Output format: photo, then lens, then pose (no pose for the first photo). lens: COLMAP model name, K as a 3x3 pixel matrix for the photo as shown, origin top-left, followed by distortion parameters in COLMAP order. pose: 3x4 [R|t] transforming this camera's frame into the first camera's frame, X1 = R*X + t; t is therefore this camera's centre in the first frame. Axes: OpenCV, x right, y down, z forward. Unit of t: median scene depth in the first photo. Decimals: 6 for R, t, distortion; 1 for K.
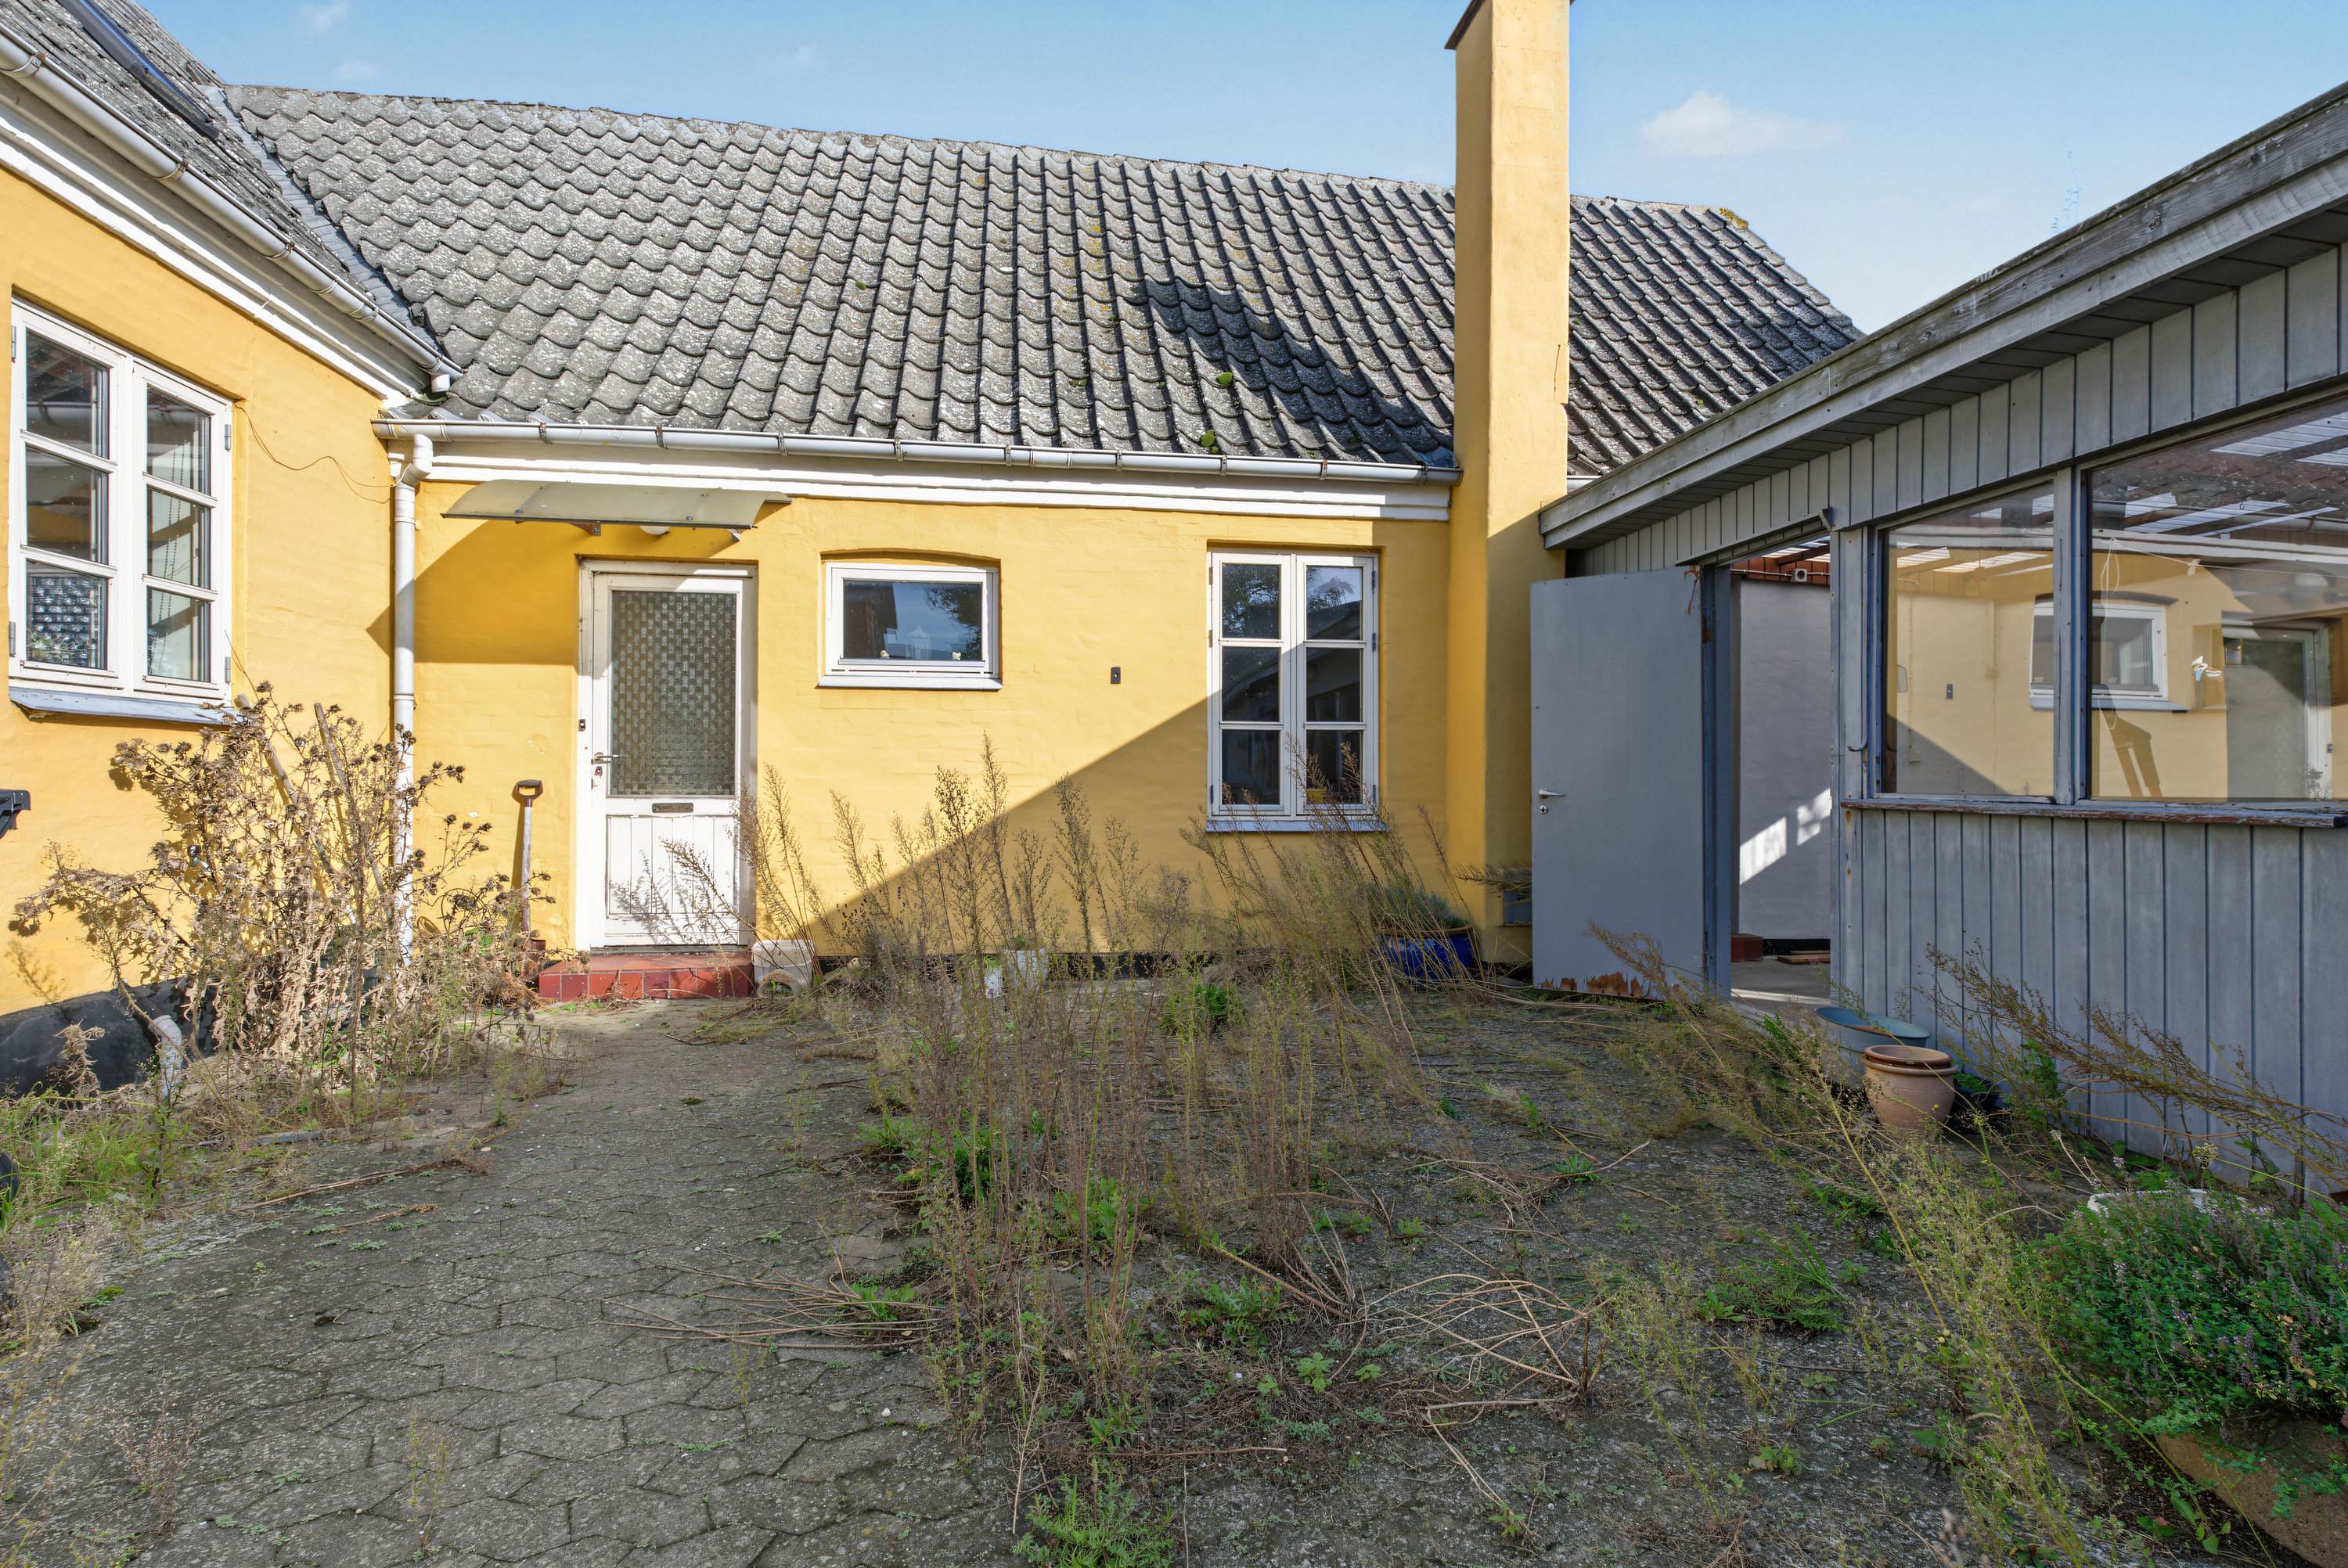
lens RADIAL K [[1076.3, 0, 1174.0], [0, 1076.3, 784.0], [0, 0, 1]] dist [-0.001321, -0.000103]
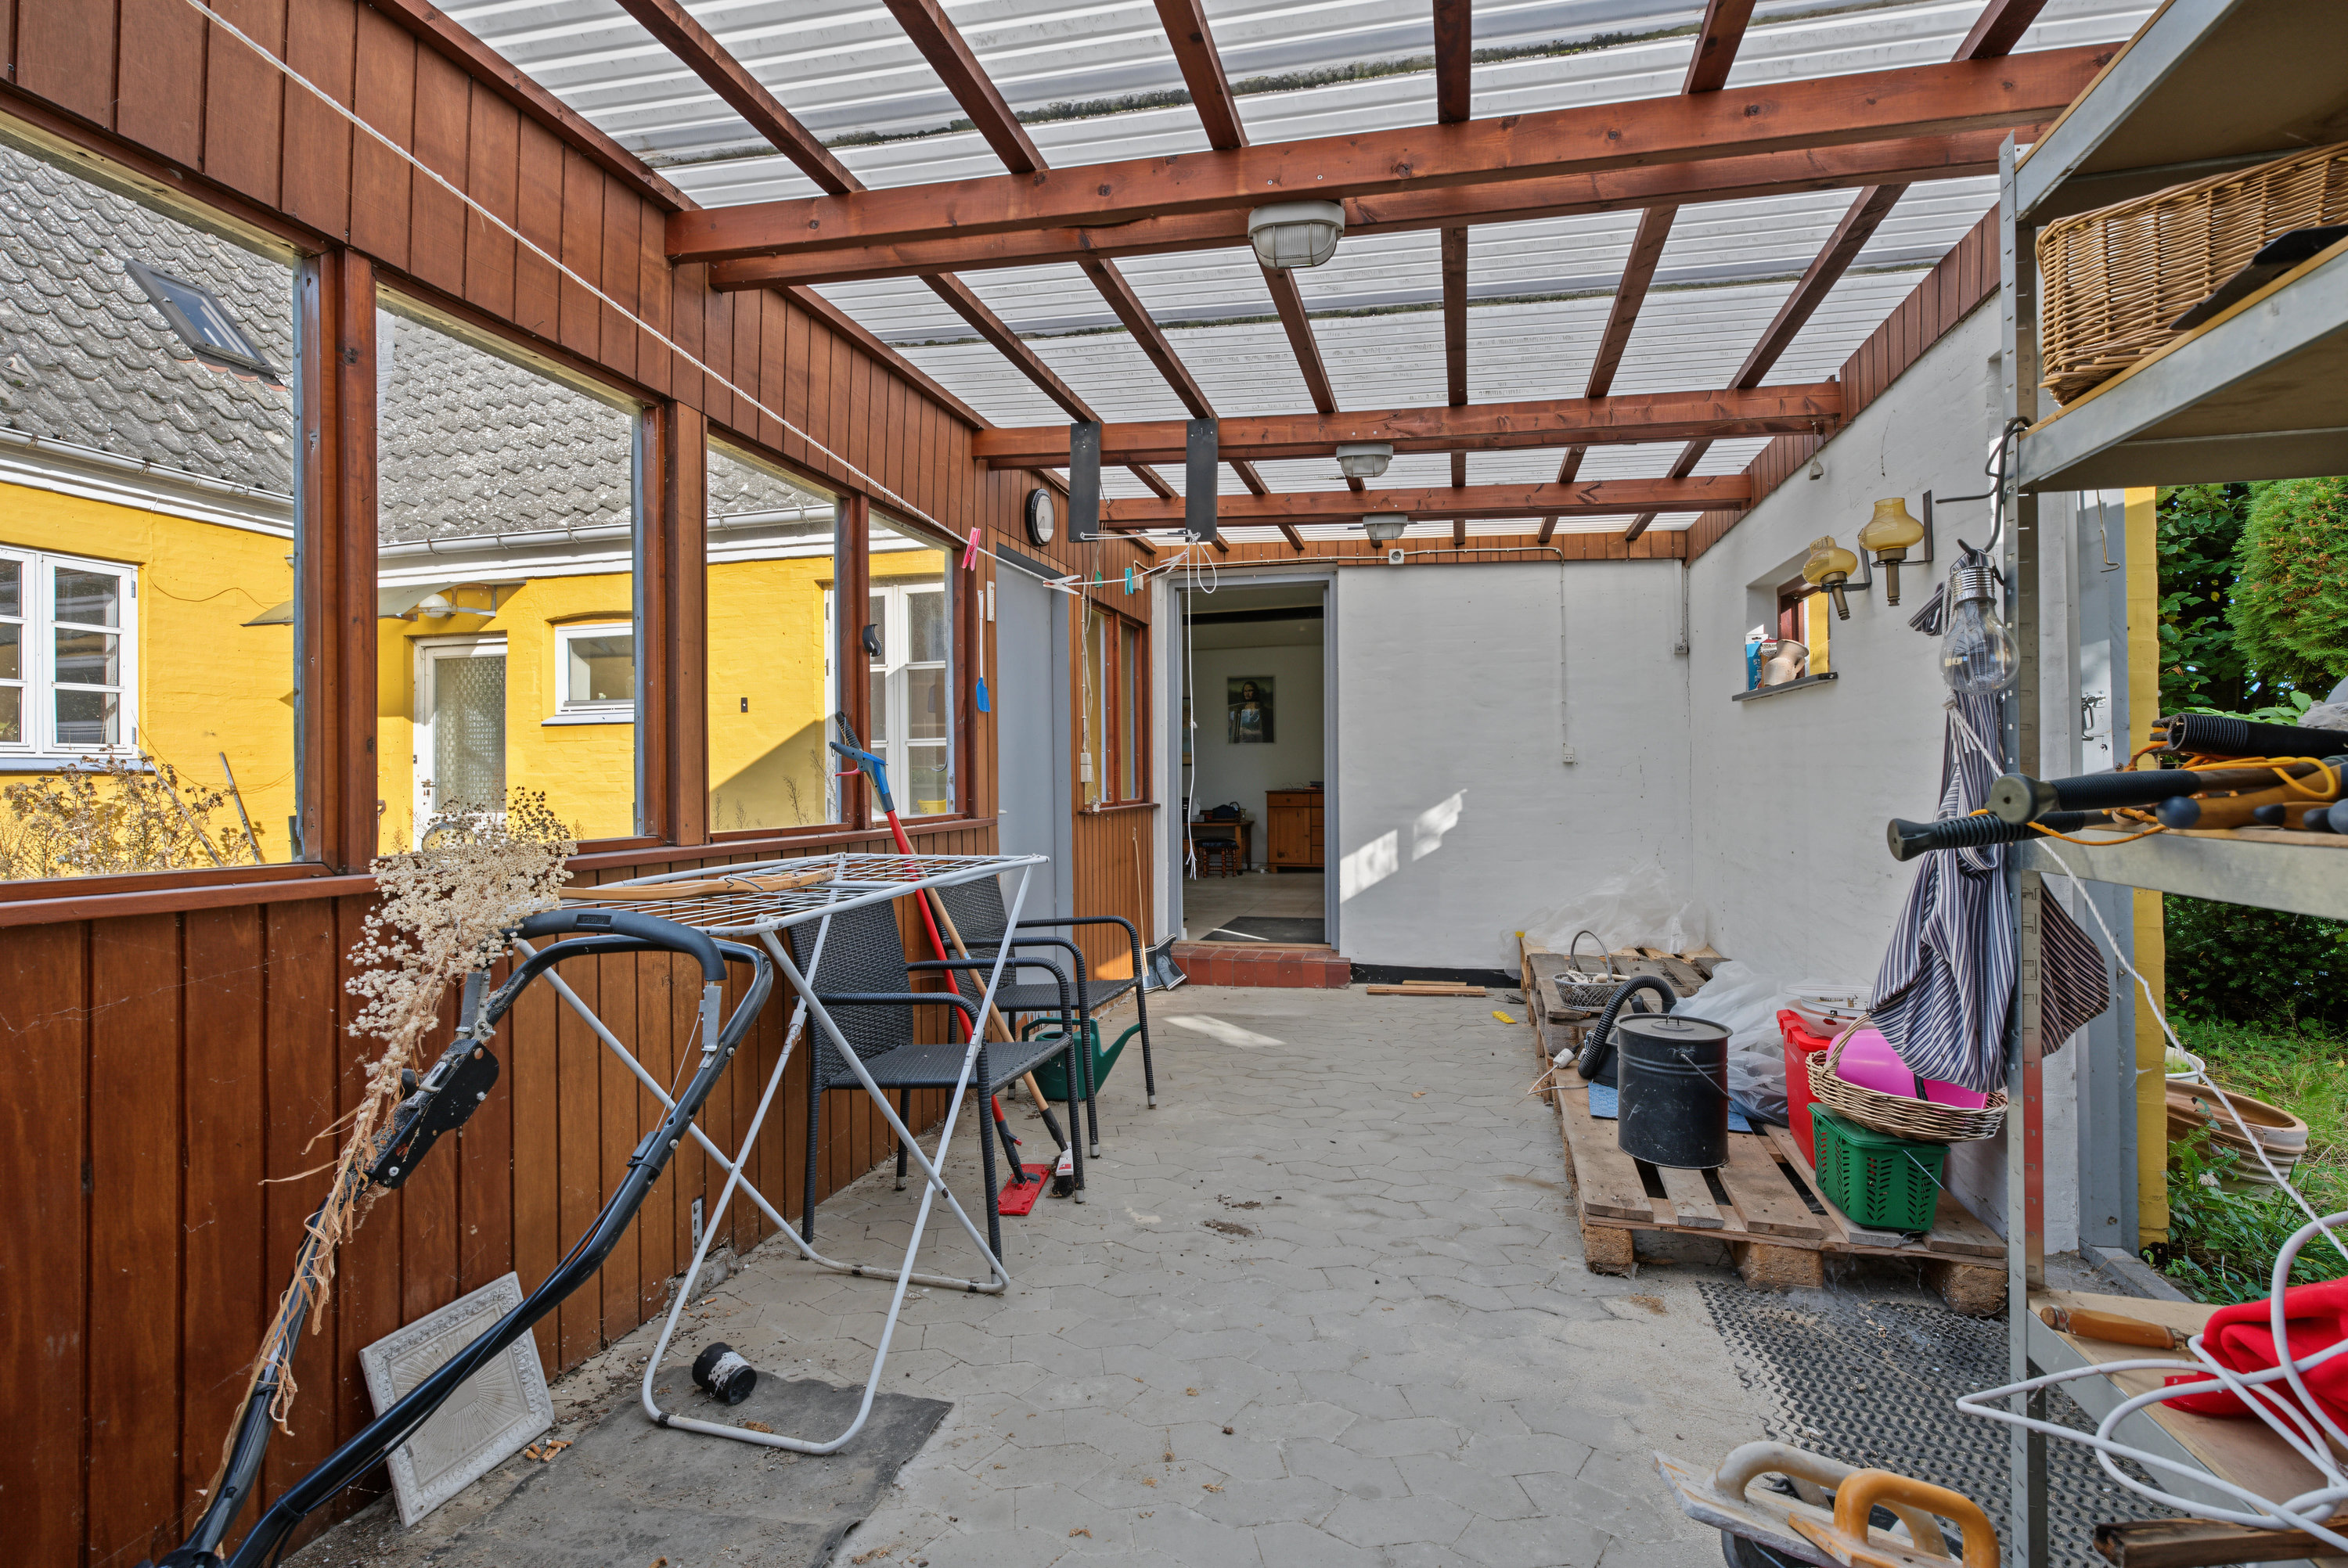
lens RADIAL K [[1076.3, 0, 1174.0], [0, 1076.3, 784.0], [0, 0, 1]] dist [-0.001321, -0.000103]
pose [[0.916750, -0.015790, -0.399148, 0.875049], [0.012405, 0.999862, -0.011063, 0.003447], [0.399268, 0.005190, 0.916820, 0.129786]]
